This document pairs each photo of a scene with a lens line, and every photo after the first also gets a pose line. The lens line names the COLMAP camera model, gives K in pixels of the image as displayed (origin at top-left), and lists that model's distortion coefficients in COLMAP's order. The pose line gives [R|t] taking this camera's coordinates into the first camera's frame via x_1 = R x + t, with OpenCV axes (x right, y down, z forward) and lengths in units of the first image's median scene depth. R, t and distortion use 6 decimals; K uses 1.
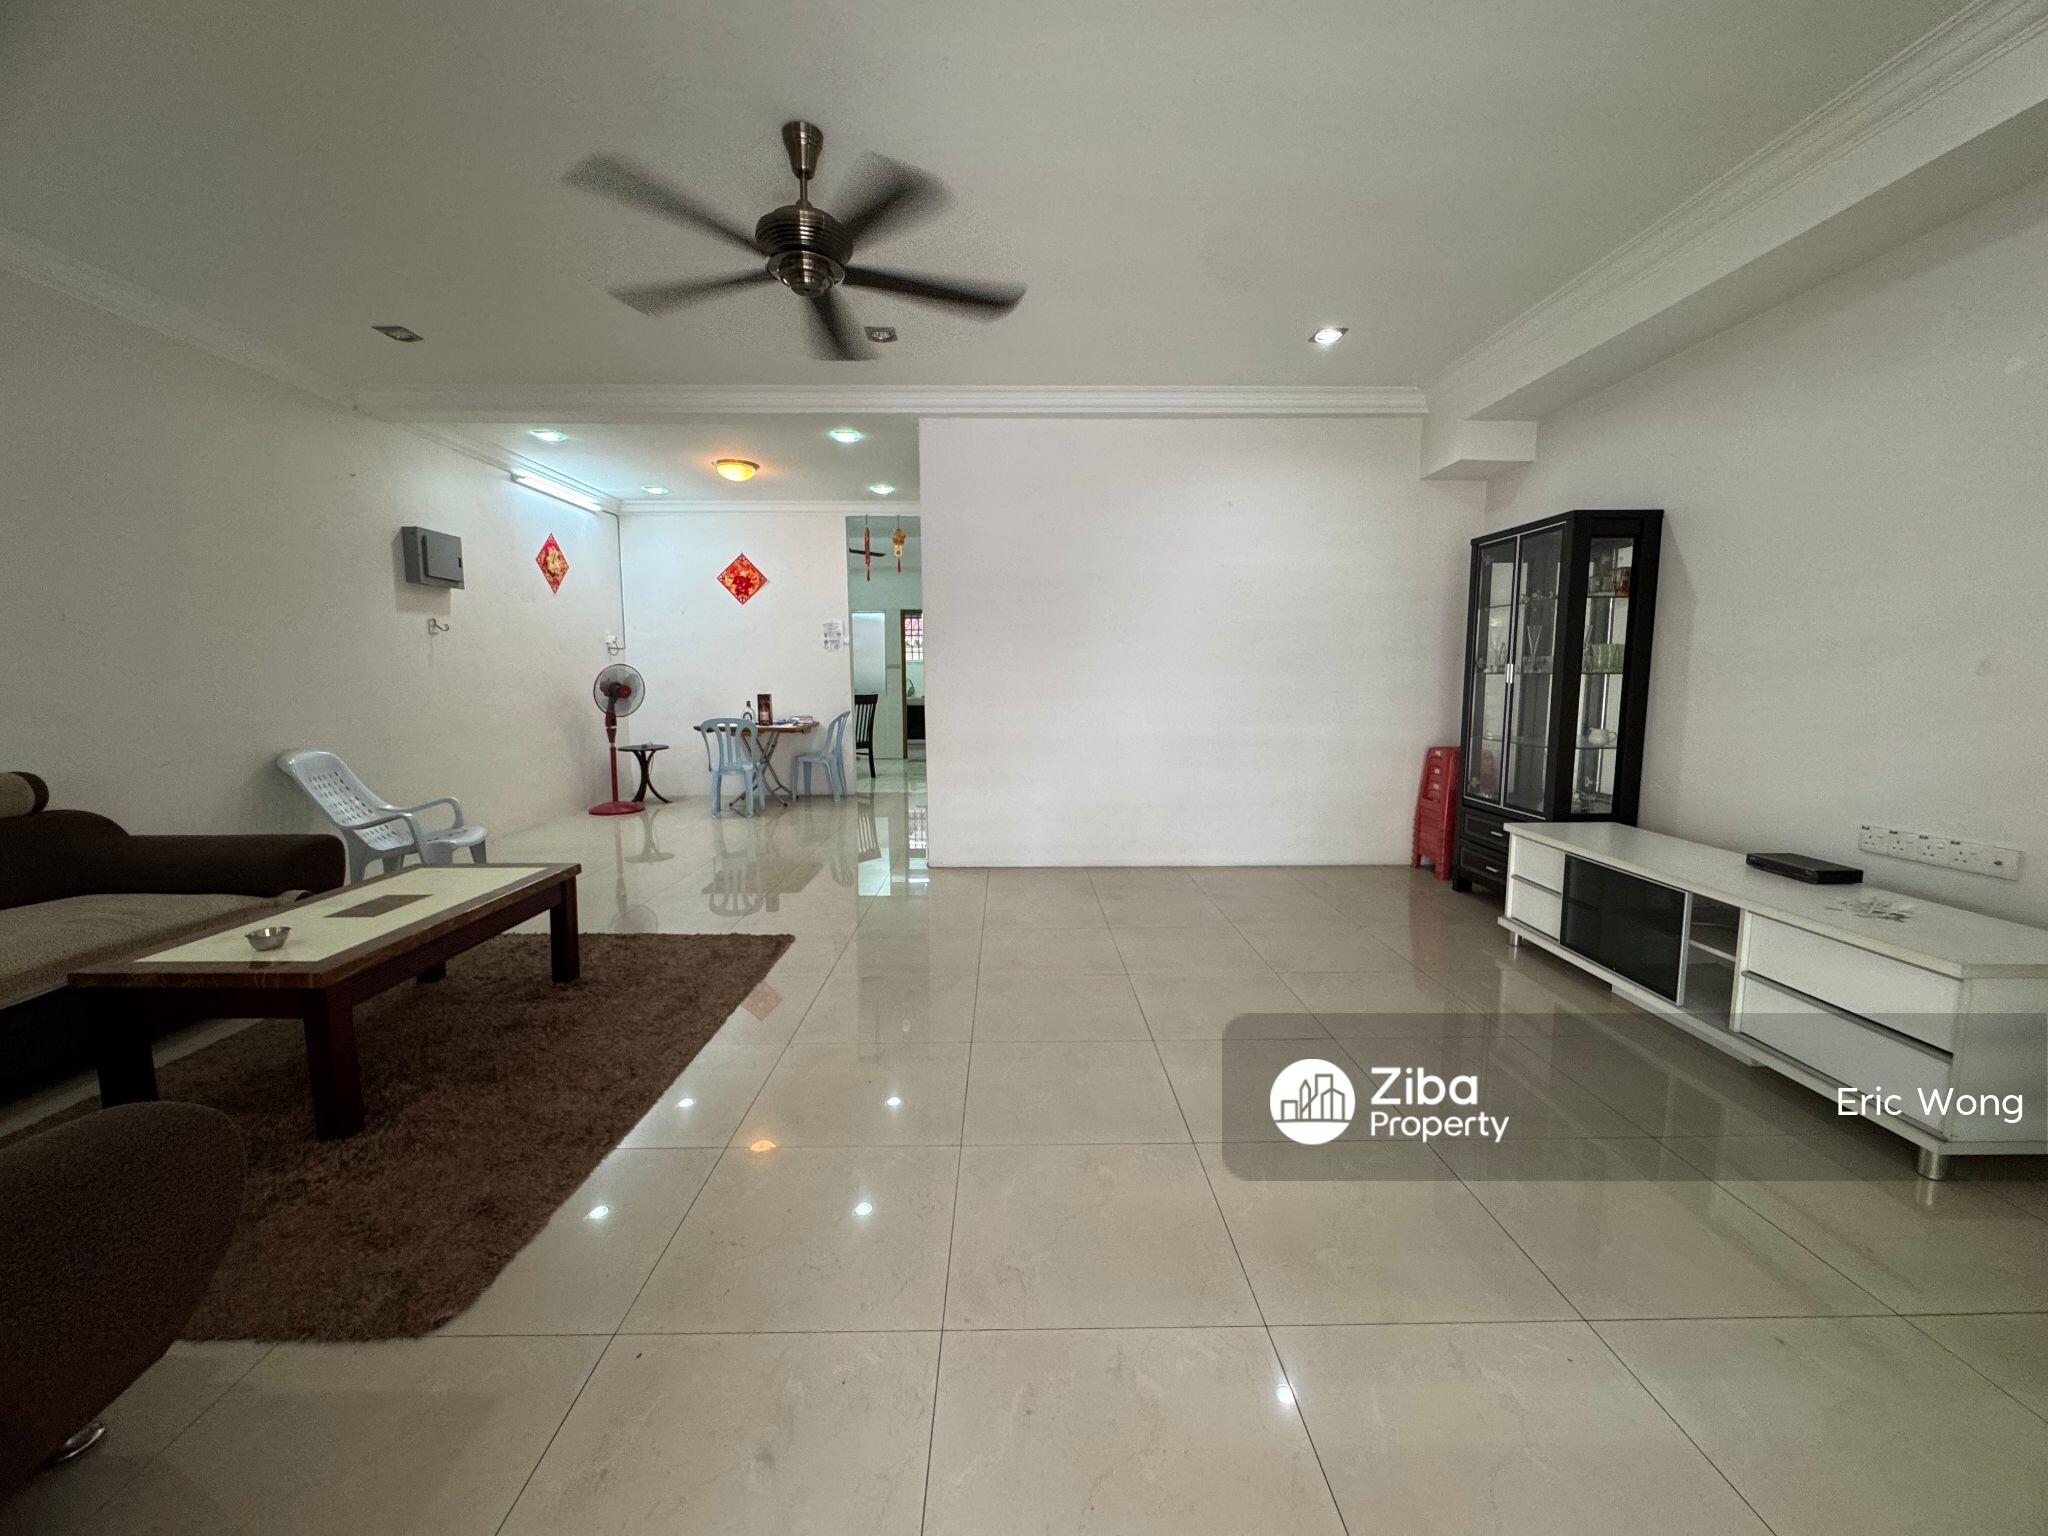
lens RADIAL K [[819.0, 0, 1017.0], [0, 819.0, 766.6], [0, 0, 1]] dist [-0.003557, -0.000300]
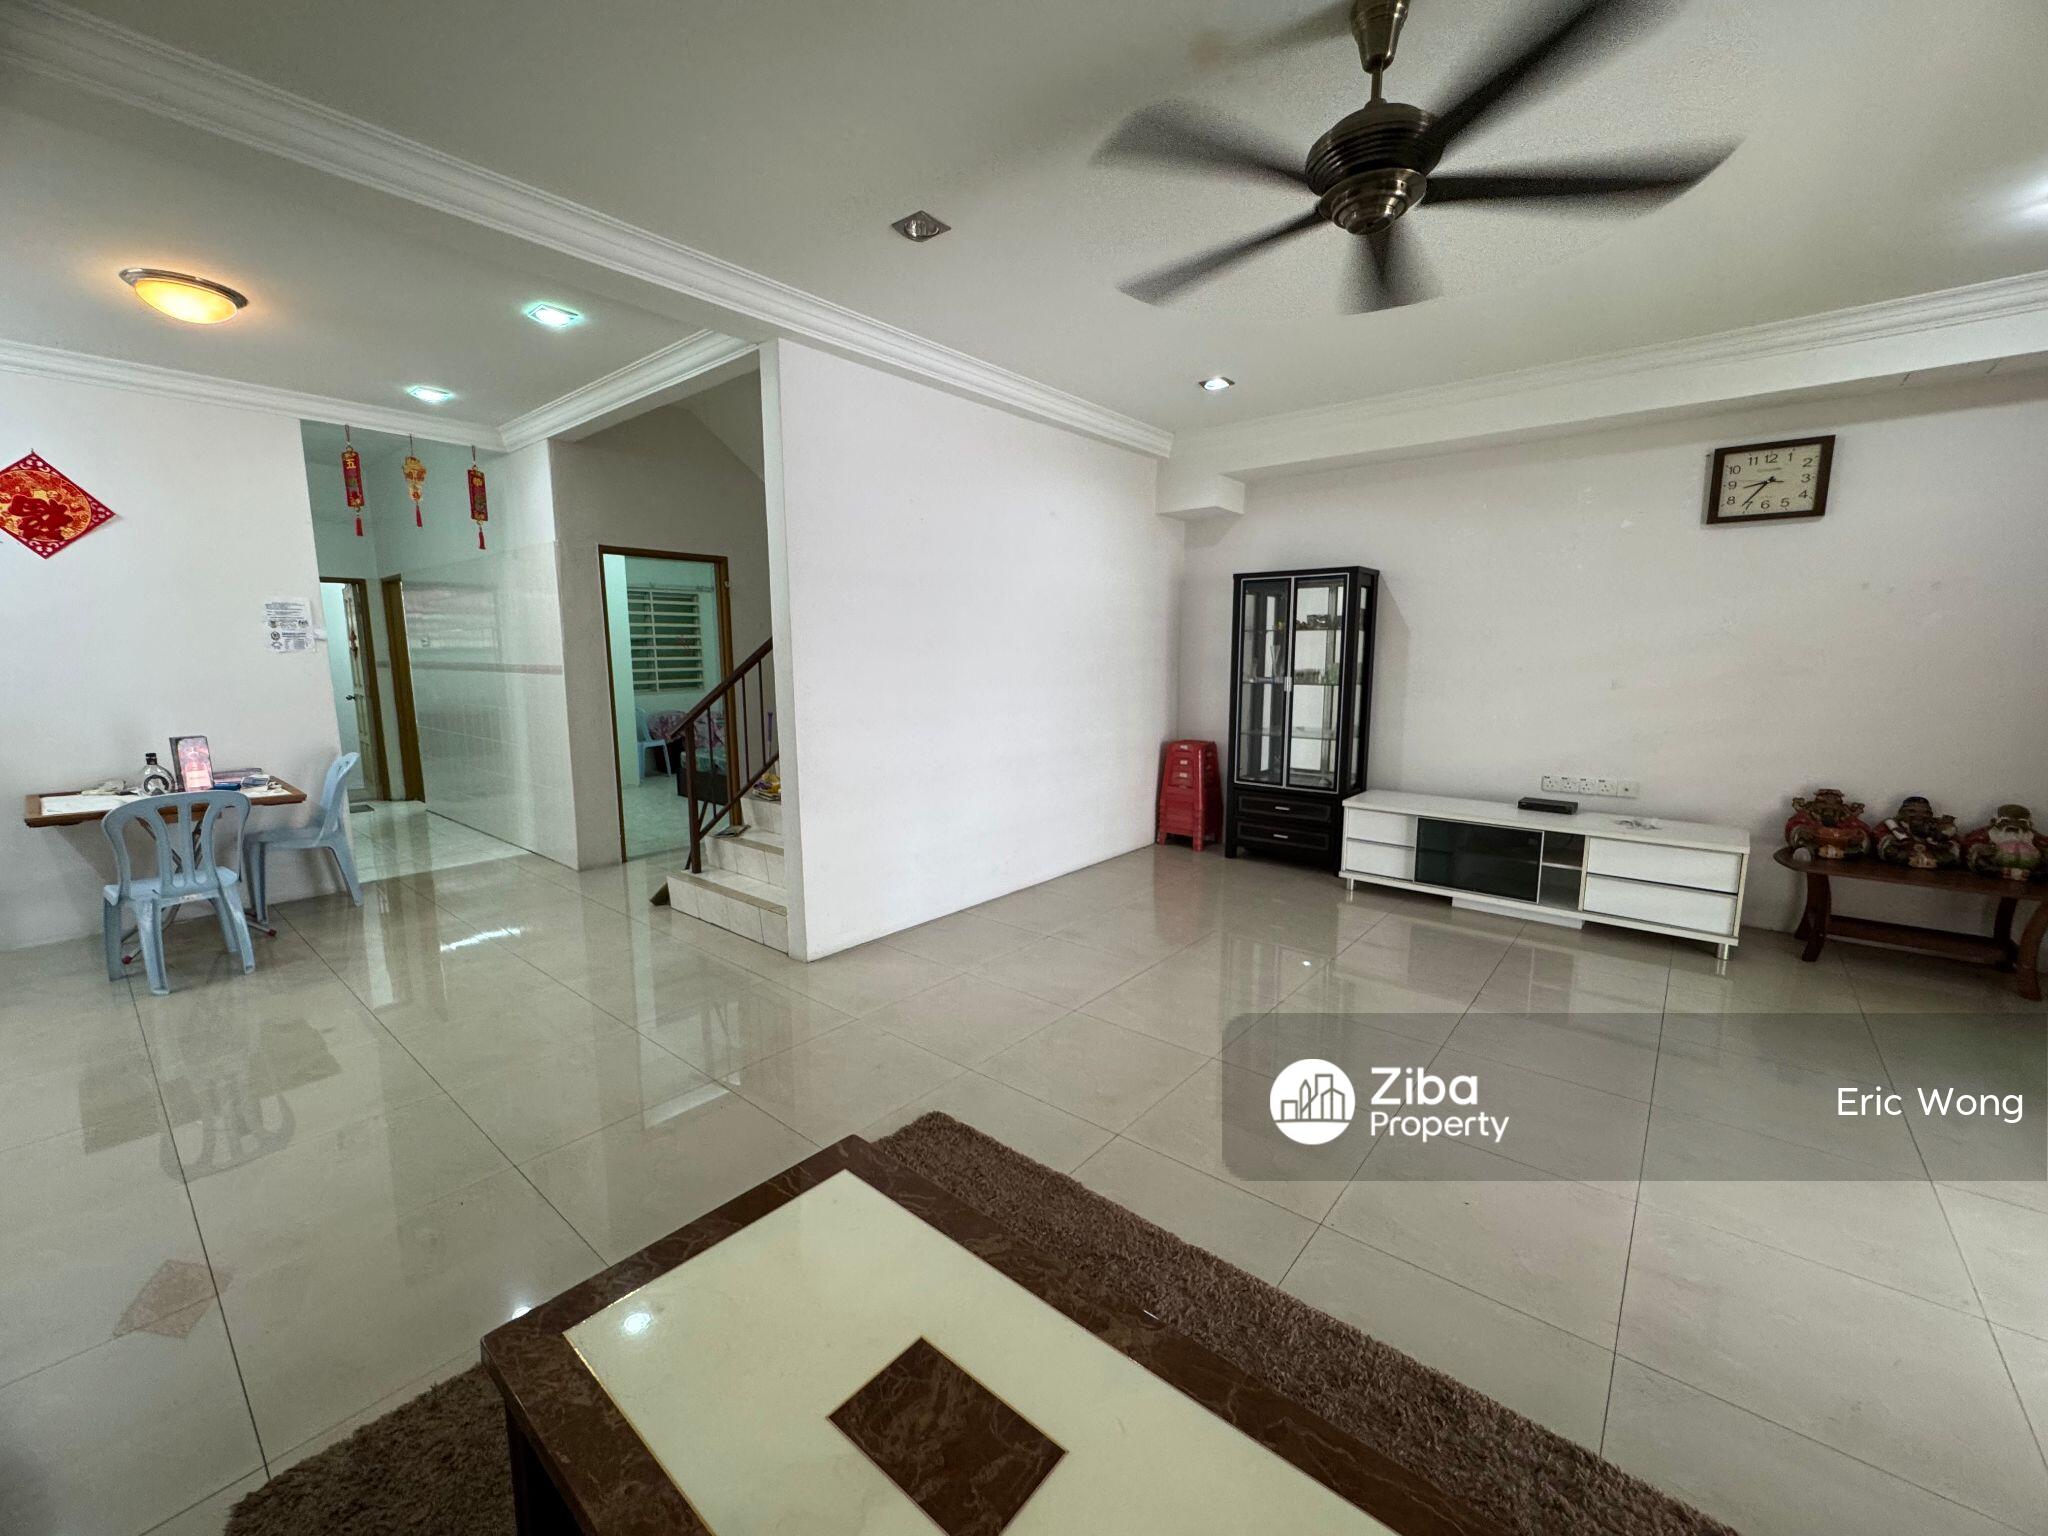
lens RADIAL K [[819.0, 0, 1020.9], [0, 819.0, 768.5], [0, 0, 1]] dist [-0.003557, -0.000300]
pose [[0.647914, -0.112295, 0.753391, -0.579125], [0.088091, 0.993483, 0.072324, -0.098345], [-0.756603, 0.019507, 0.653584, 0.417894]]
